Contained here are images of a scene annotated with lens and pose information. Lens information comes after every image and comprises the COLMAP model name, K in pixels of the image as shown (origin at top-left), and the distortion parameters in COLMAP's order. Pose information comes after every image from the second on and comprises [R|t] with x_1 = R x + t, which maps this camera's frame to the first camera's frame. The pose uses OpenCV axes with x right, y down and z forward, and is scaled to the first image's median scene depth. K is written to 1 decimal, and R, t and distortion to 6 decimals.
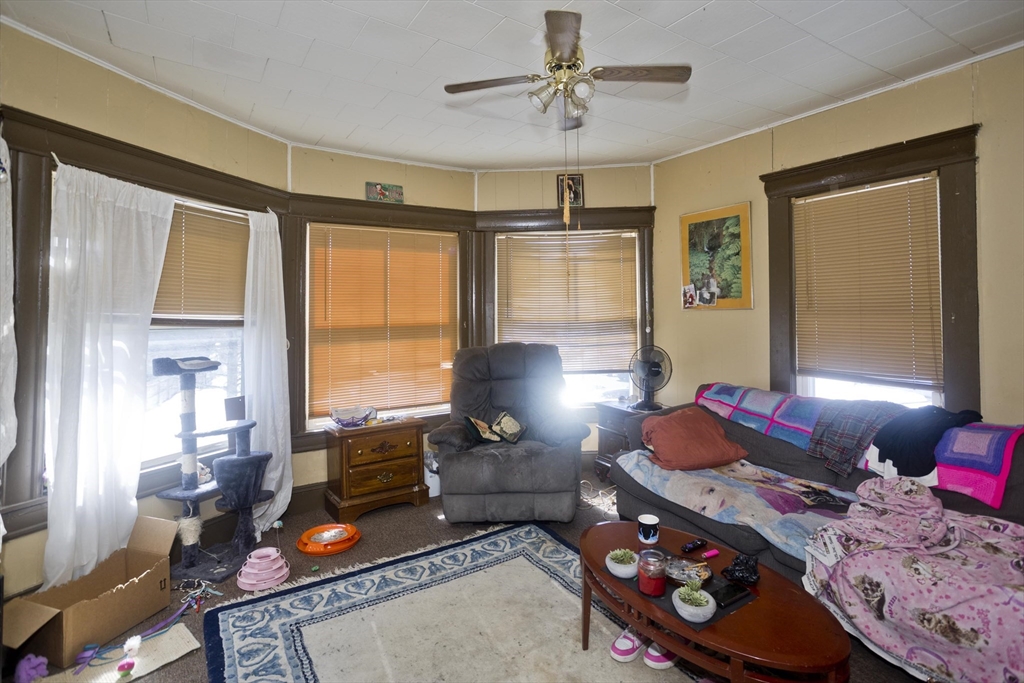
lens RADIAL K [[492.2, 0, 512.0], [0, 492.2, 318.3], [0, 0, 1]] dist [-0.046470, 0.025827]
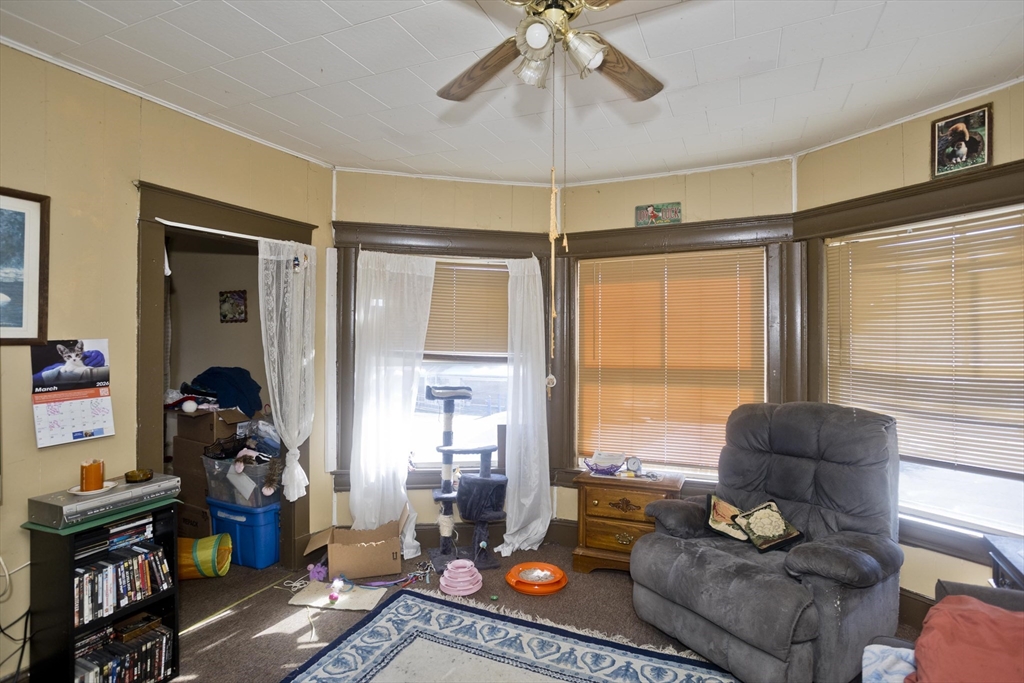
lens RADIAL K [[505.9, 0, 513.0], [0, 505.9, 348.5], [0, 0, 1]] dist [-0.046070, 0.030358]
pose [[0.551649, 0.023323, -0.833750, 0.402520], [-0.020694, 0.999684, 0.014273, -0.030507], [0.833820, 0.009380, 0.551957, 0.343288]]
